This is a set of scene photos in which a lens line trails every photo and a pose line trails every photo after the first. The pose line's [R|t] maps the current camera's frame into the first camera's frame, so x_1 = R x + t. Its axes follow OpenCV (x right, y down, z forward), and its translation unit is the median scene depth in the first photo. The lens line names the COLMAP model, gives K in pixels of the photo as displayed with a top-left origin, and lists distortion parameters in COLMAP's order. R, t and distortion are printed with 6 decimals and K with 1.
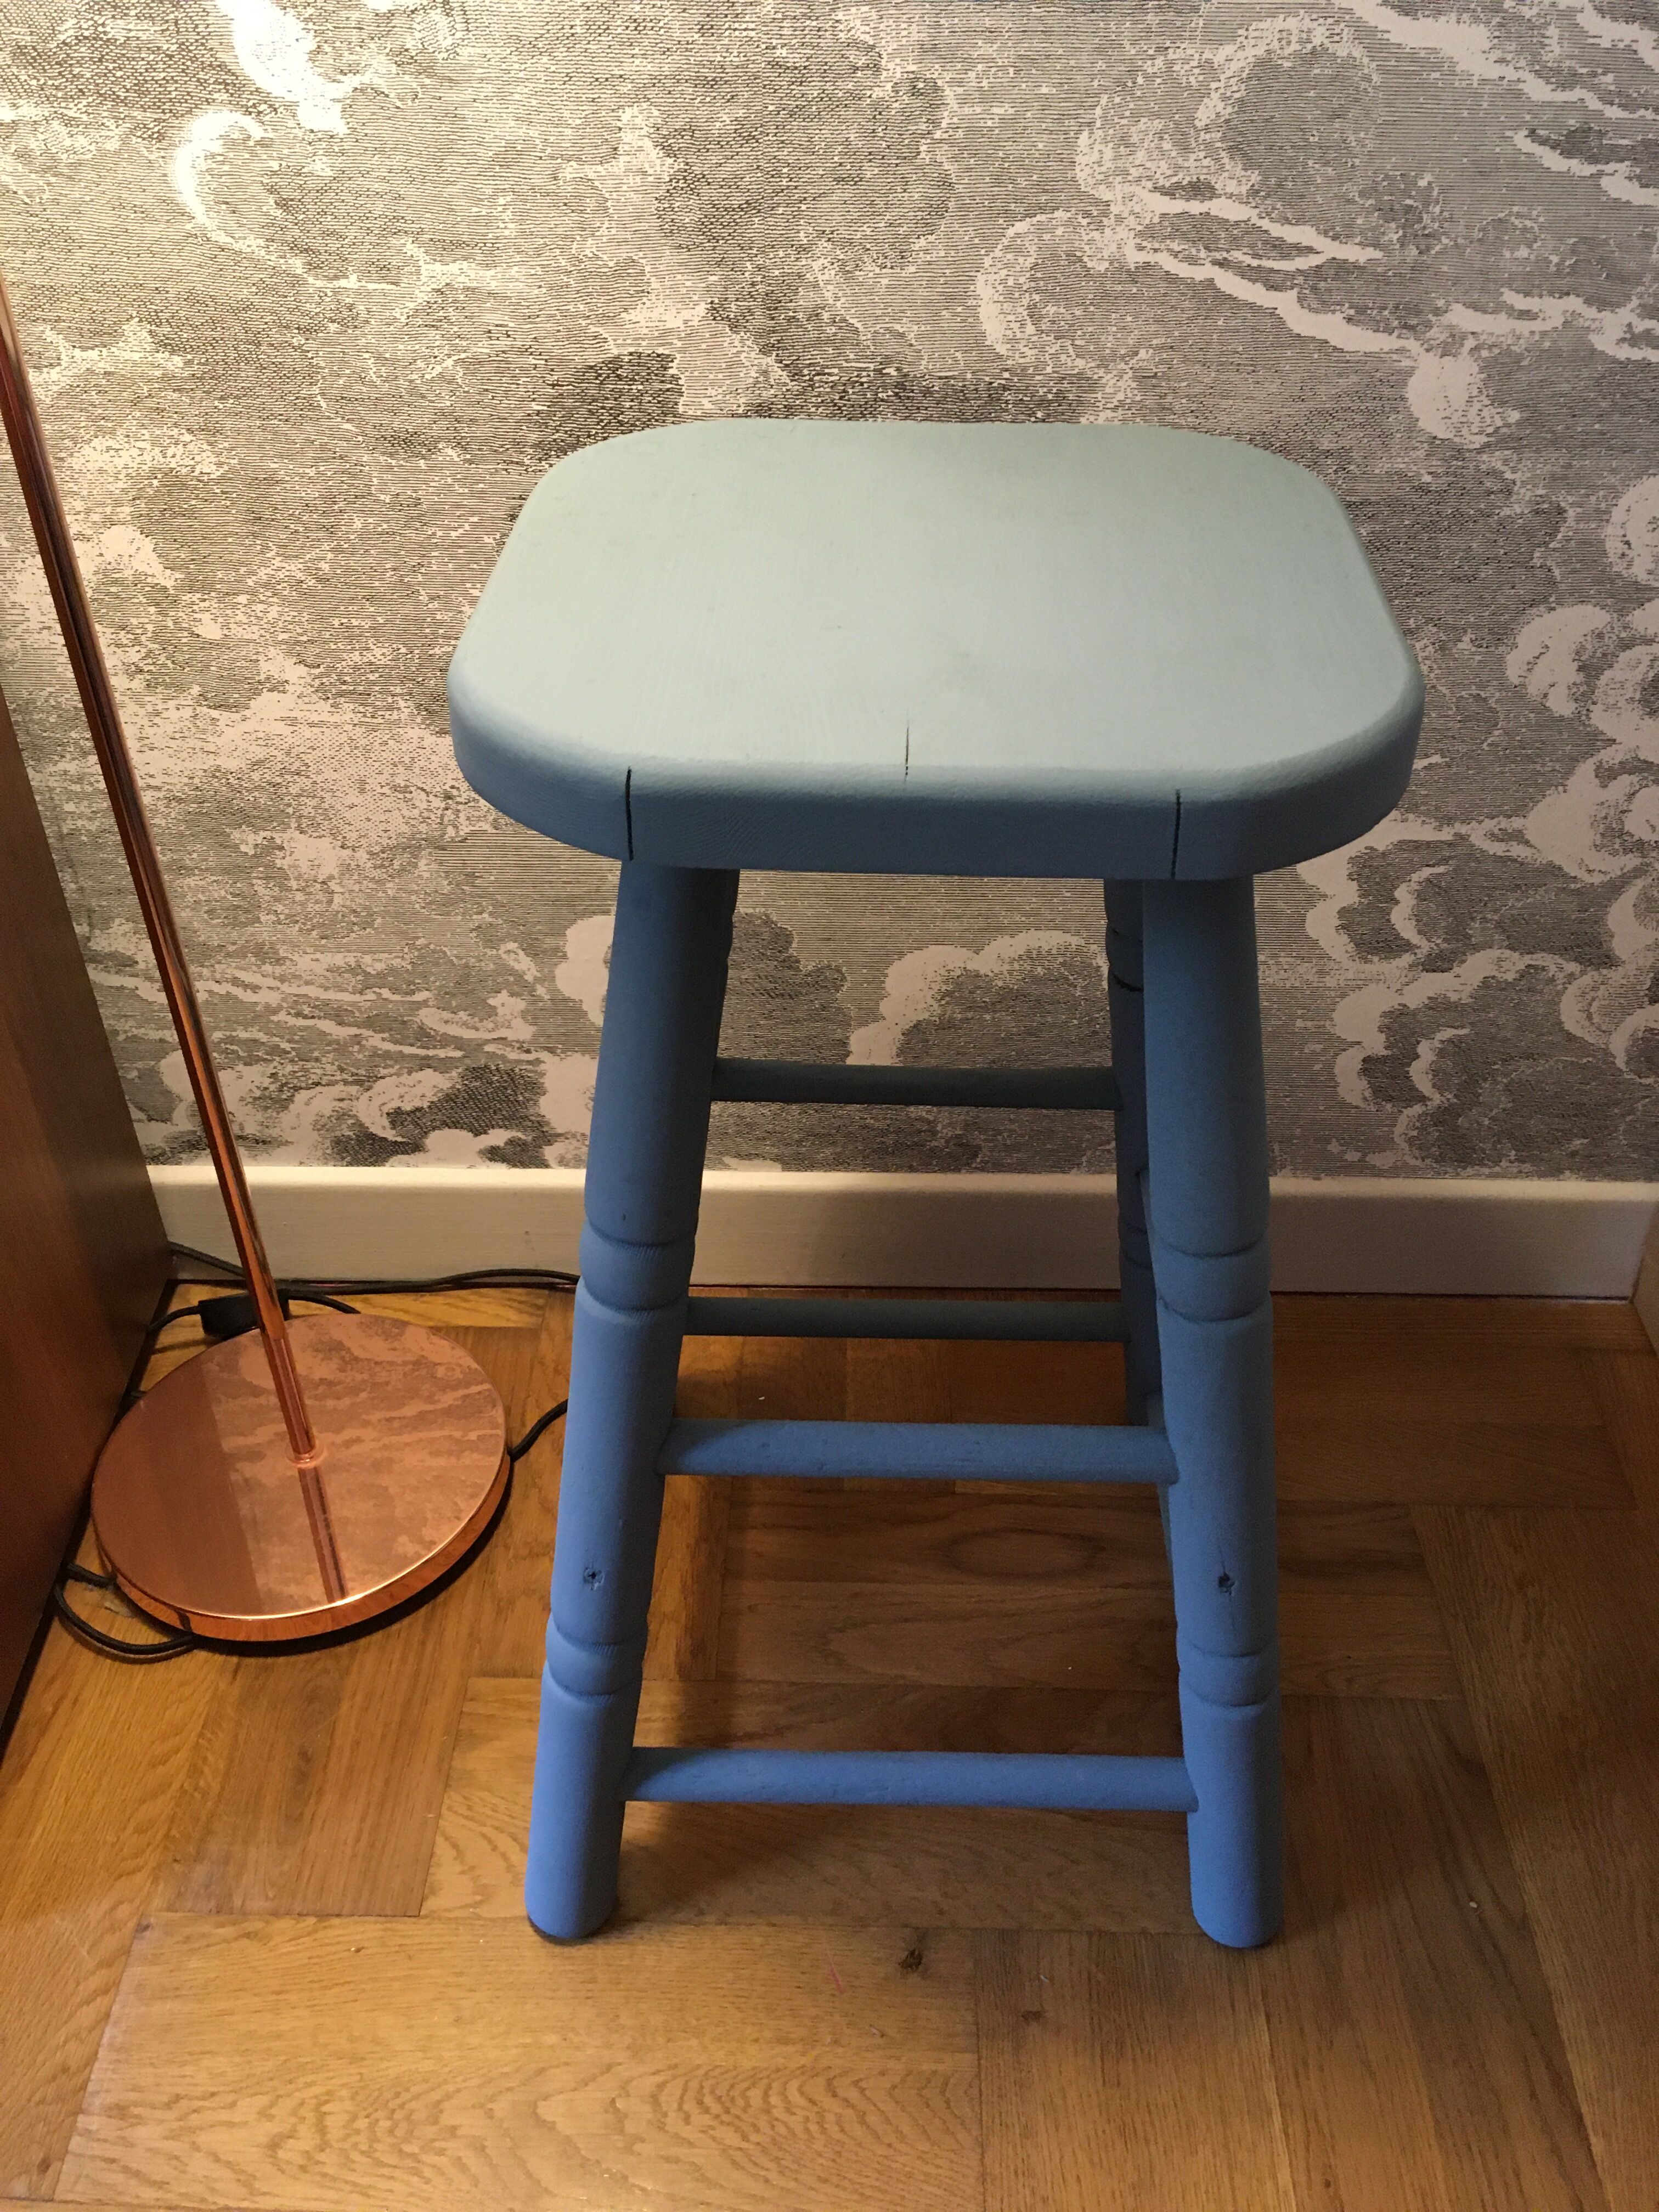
lens RADIAL K [[1876.6, 0, 827.5], [0, 1876.6, 1096.7], [0, 0, 1]] dist [0.085205, -0.161765]
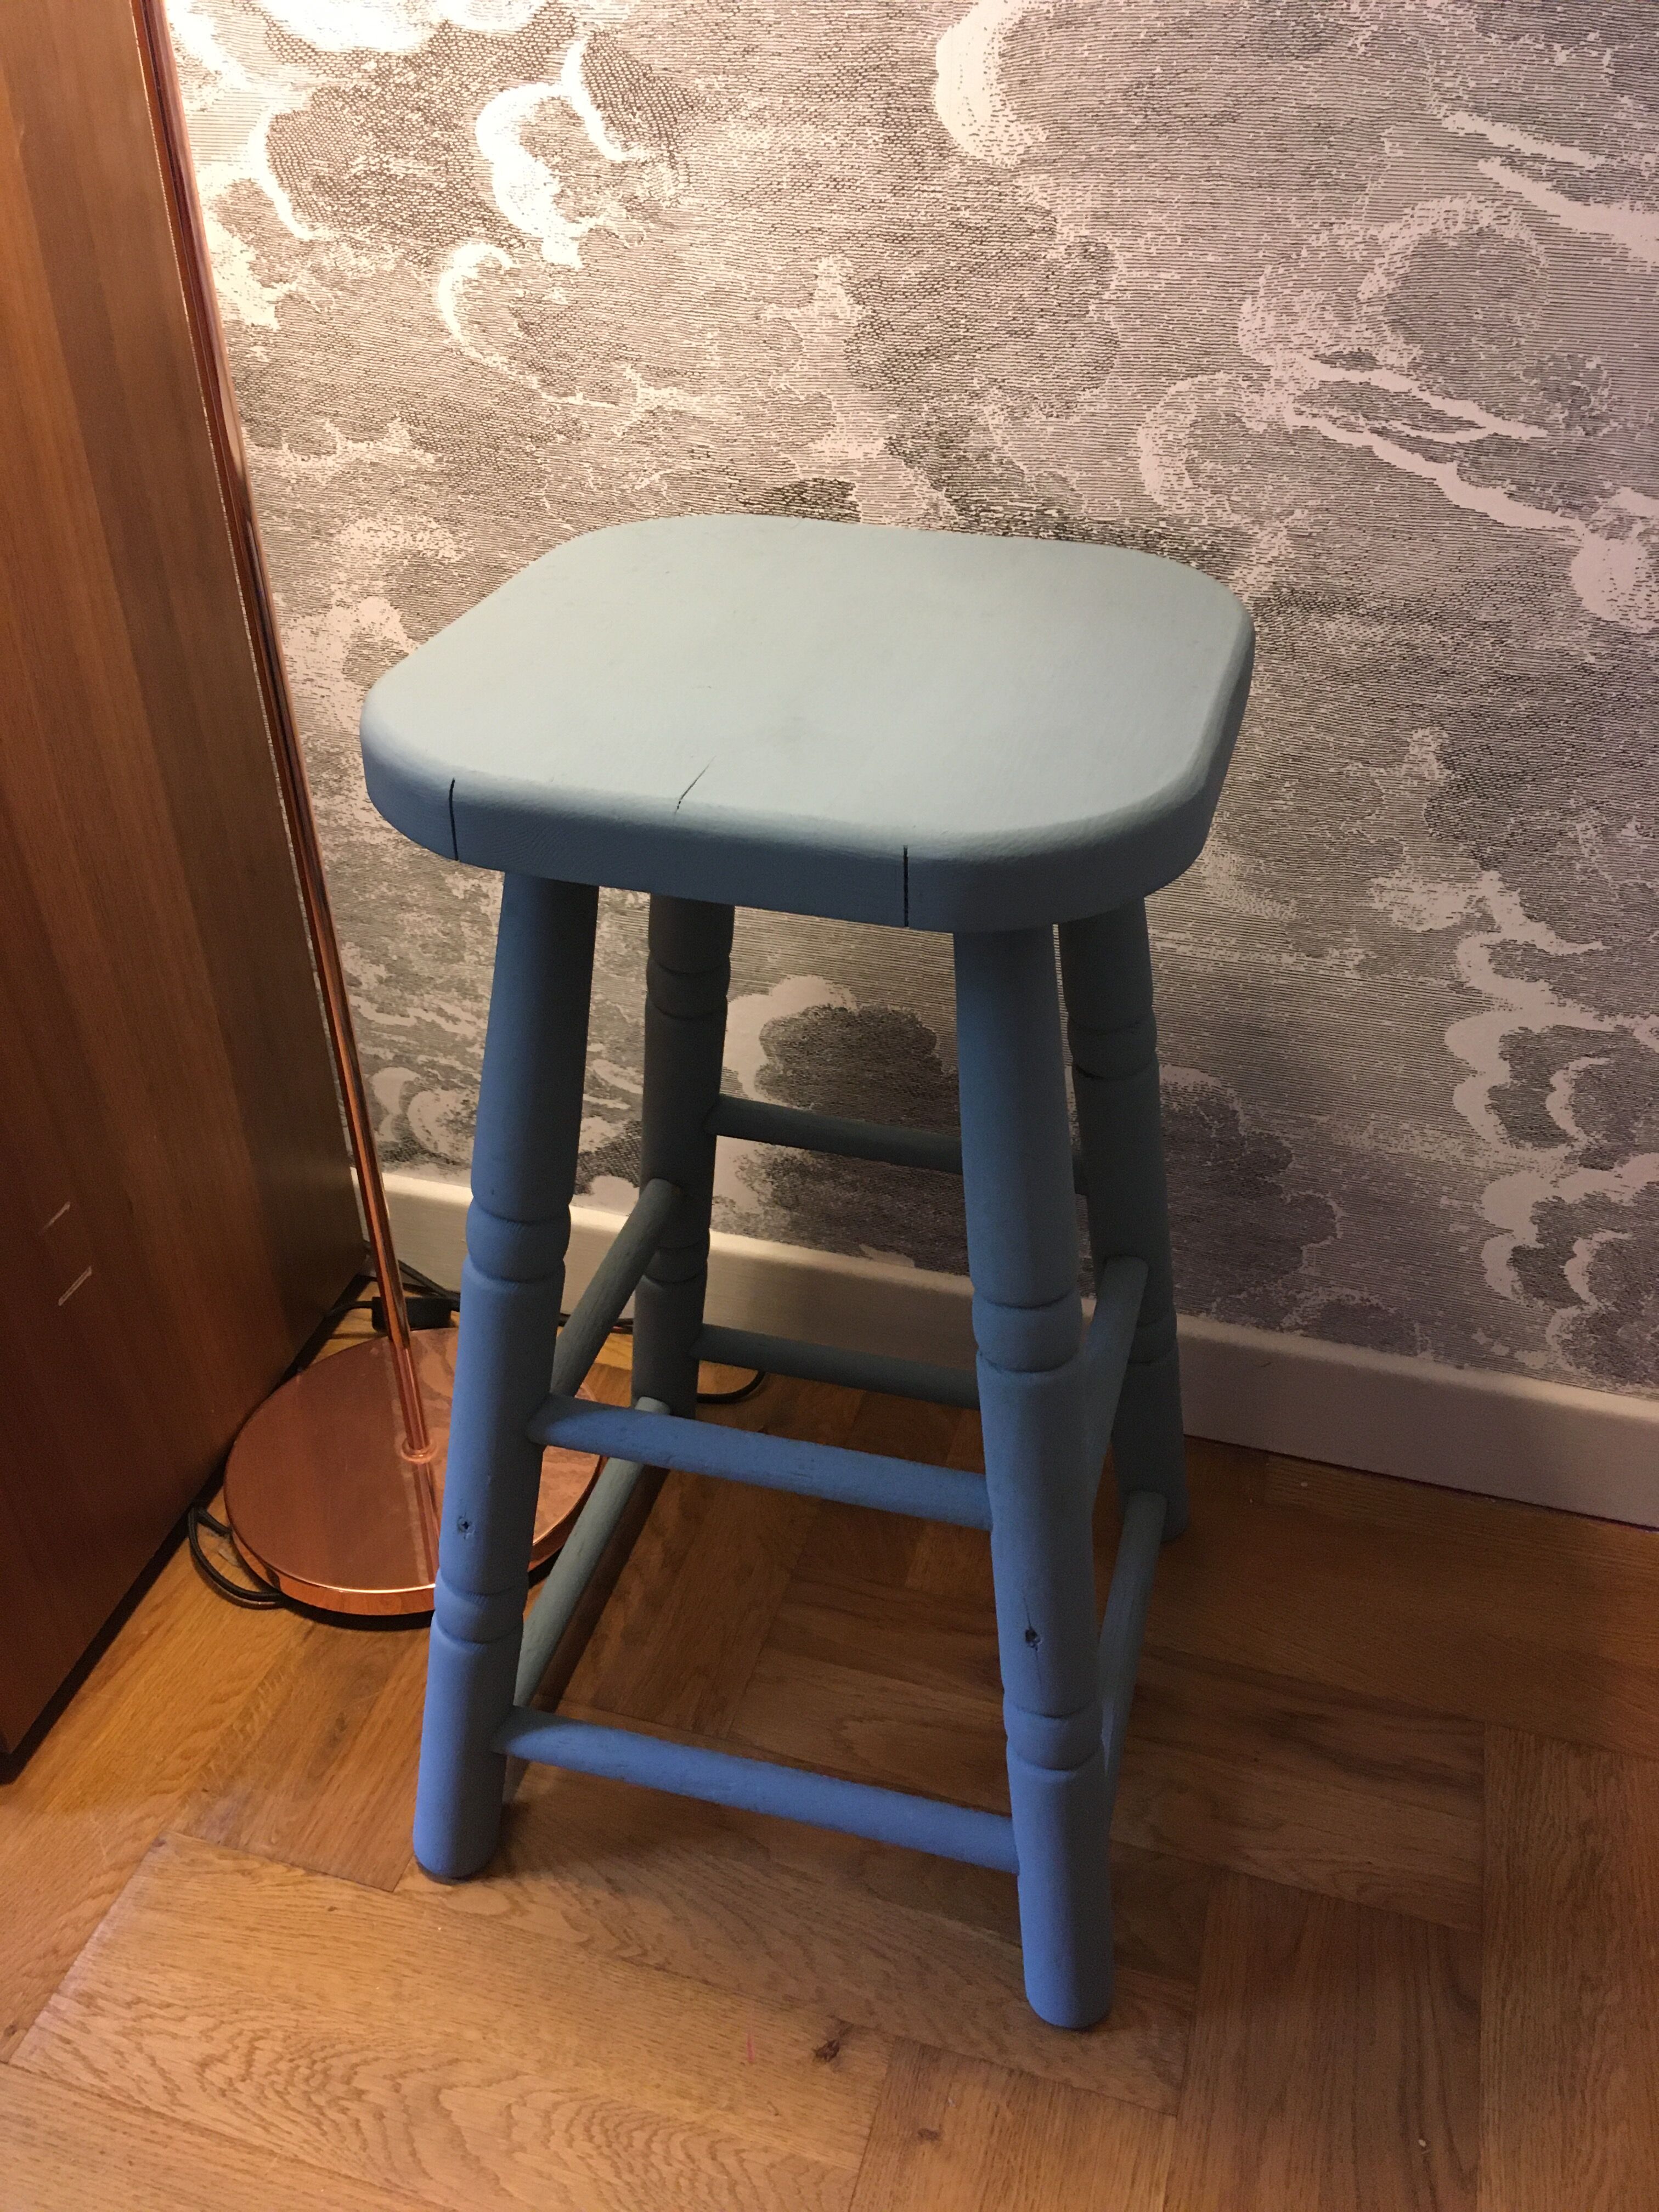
lens RADIAL K [[1876.6, 0, 812.8], [0, 1876.6, 1090.6], [0, 0, 1]] dist [0.085205, -0.161765]
pose [[0.964047, 0.142305, -0.224416, 0.184812], [-0.156322, 0.986640, -0.045889, 0.000664], [0.214887, 0.079320, 0.973412, -0.020248]]
